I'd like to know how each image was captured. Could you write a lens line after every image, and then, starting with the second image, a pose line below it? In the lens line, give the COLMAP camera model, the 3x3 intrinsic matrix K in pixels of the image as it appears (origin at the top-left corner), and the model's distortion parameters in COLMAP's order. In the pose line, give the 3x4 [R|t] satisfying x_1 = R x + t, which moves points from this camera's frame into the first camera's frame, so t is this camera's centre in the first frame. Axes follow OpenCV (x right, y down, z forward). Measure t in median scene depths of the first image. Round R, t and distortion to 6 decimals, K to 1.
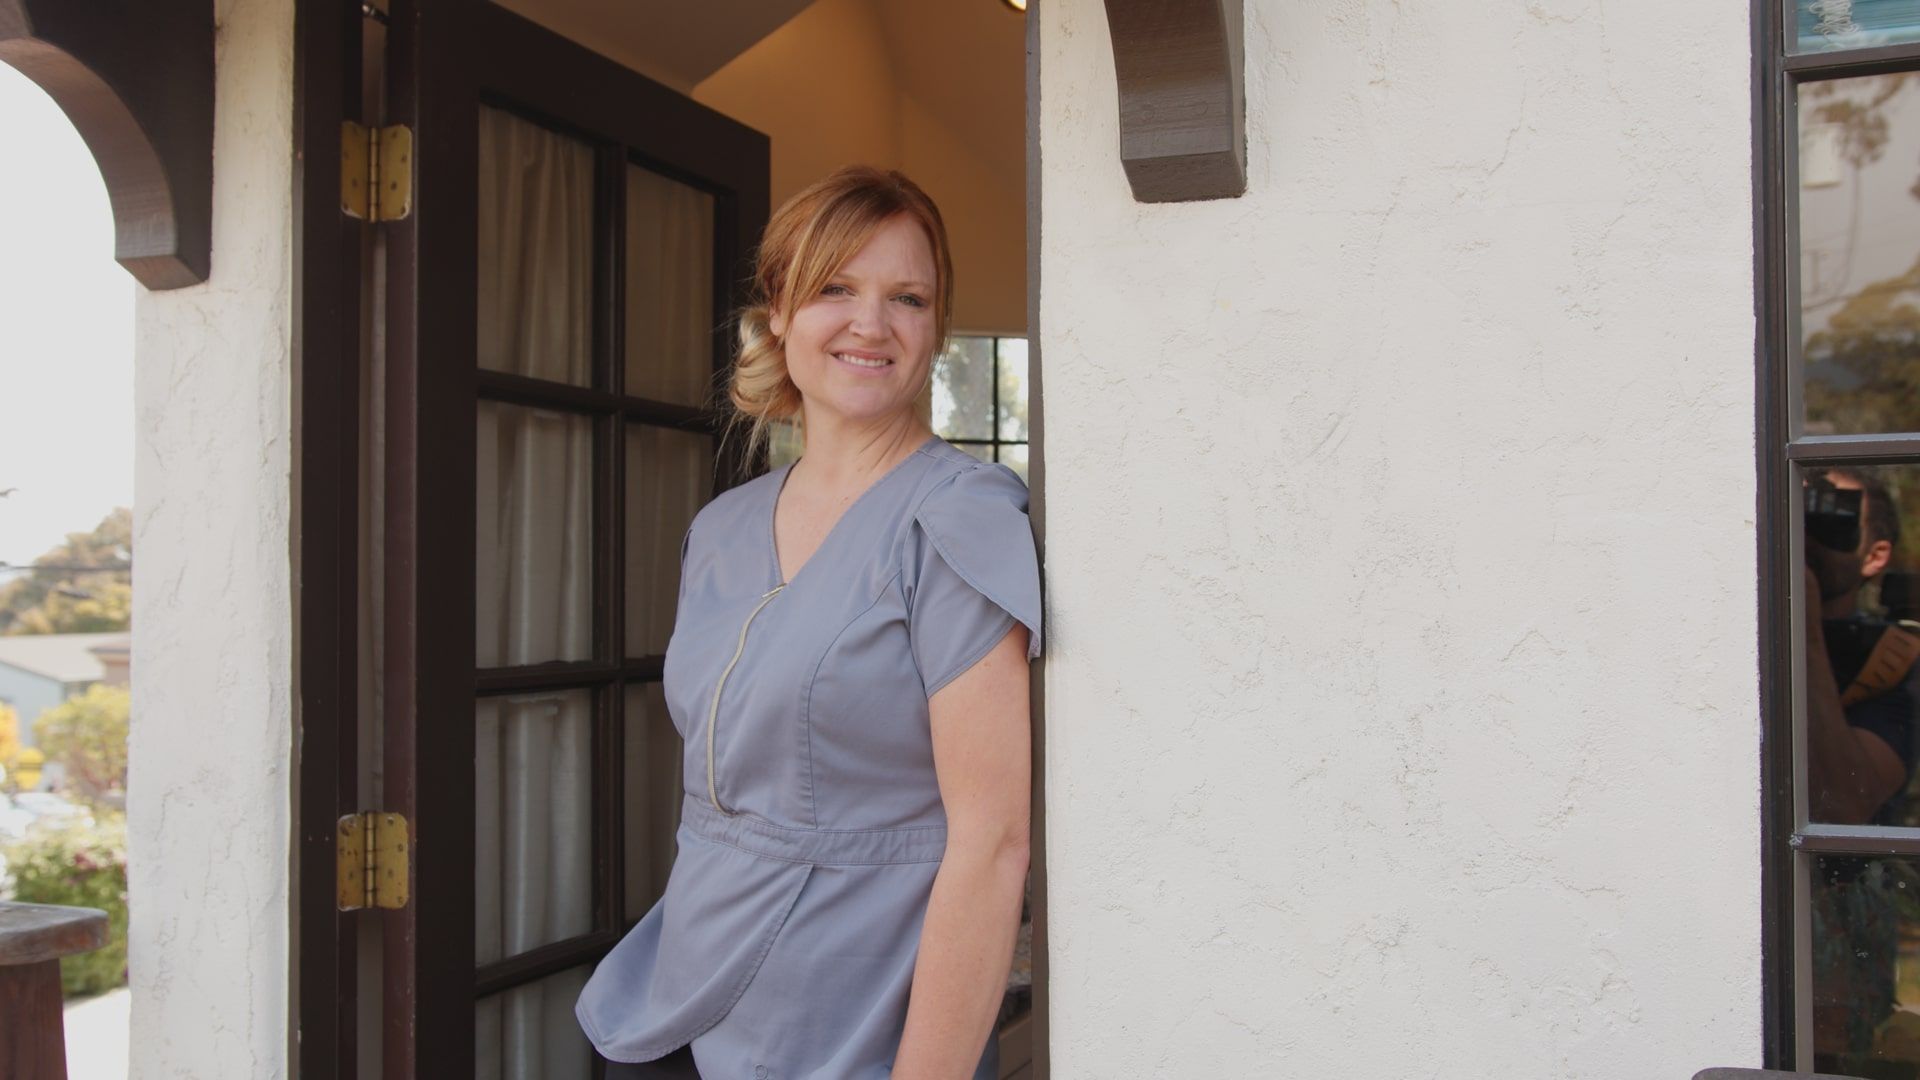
lens RADIAL K [[1753.7, 0, 960.0], [0, 1753.7, 540.0], [0, 0, 1]] dist [-0.007607, -0.010008]
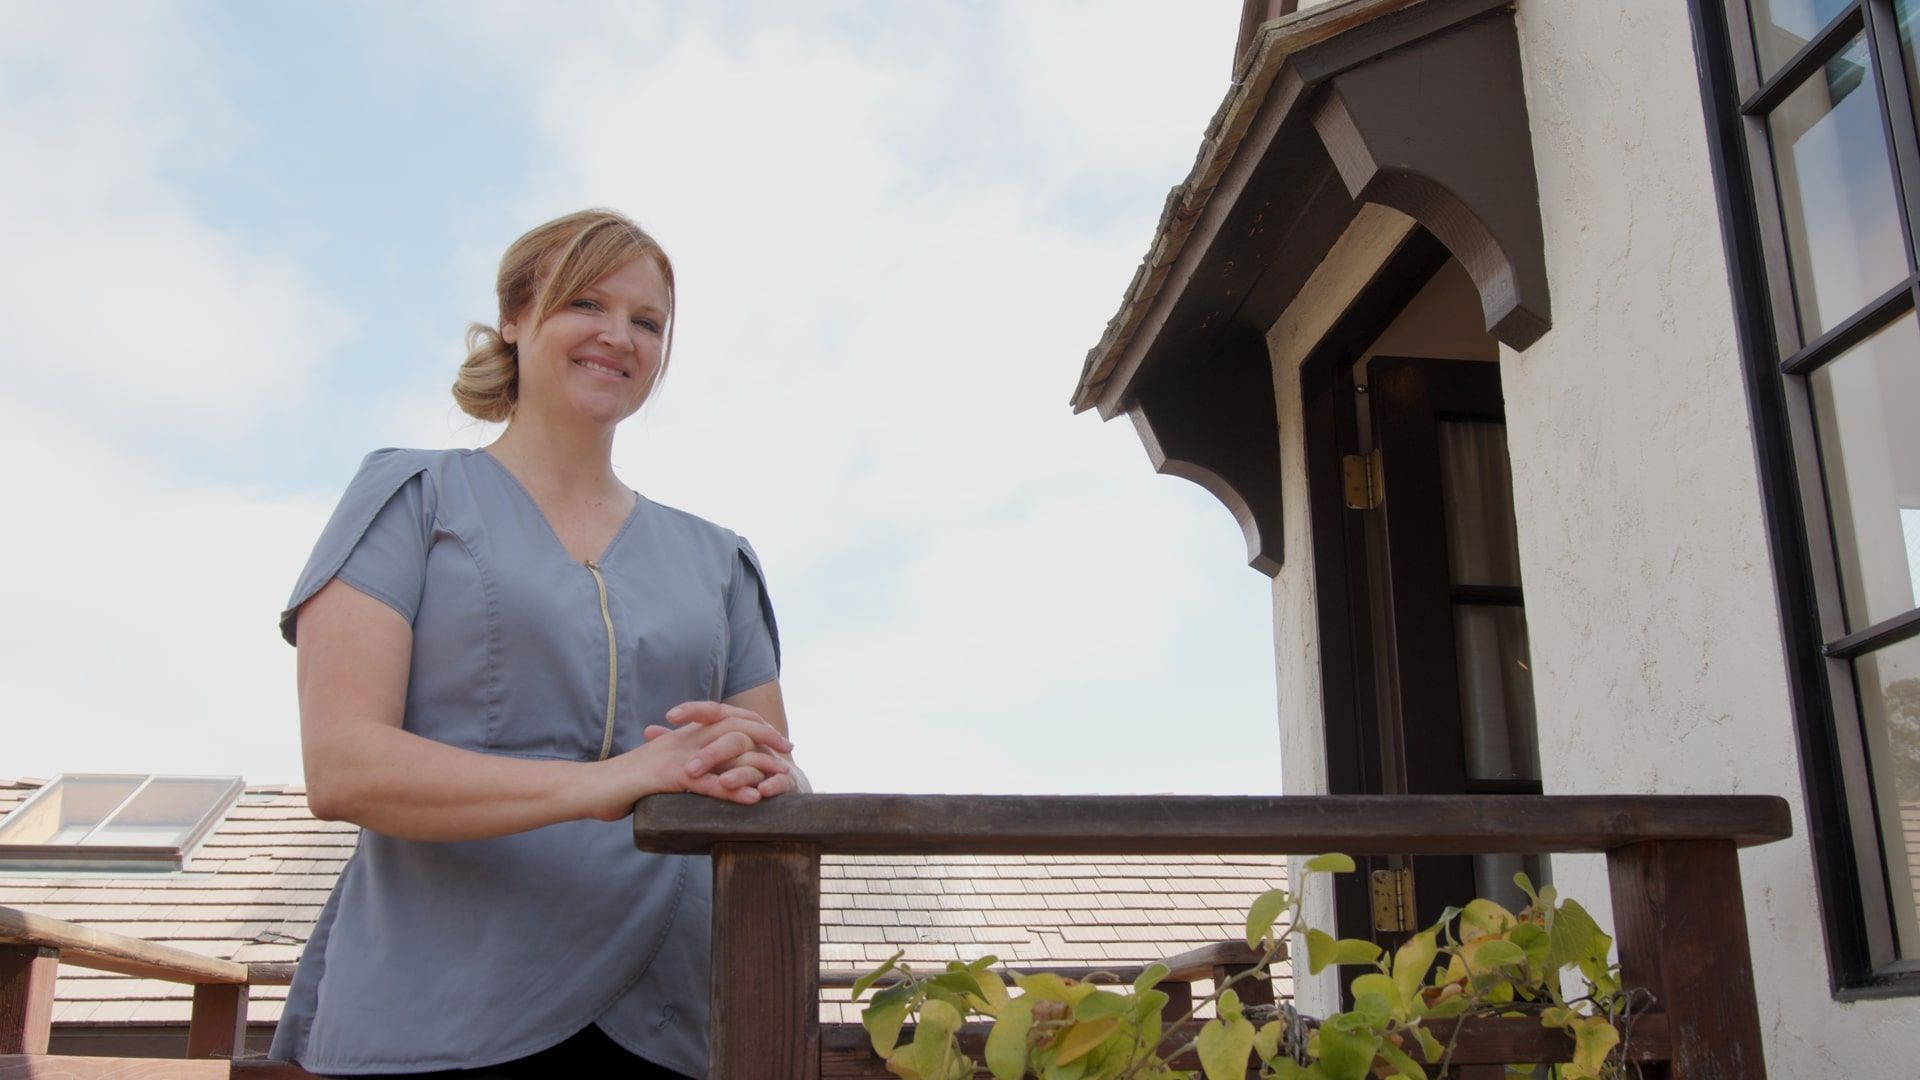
lens RADIAL K [[1753.7, 0, 960.0], [0, 1753.7, 540.0], [0, 0, 1]] dist [-0.007607, -0.010008]
pose [[0.485543, -0.251751, -0.837179, 1.168516], [0.022557, 0.960927, -0.275881, 0.401602], [0.873921, 0.115068, 0.472250, -0.158466]]
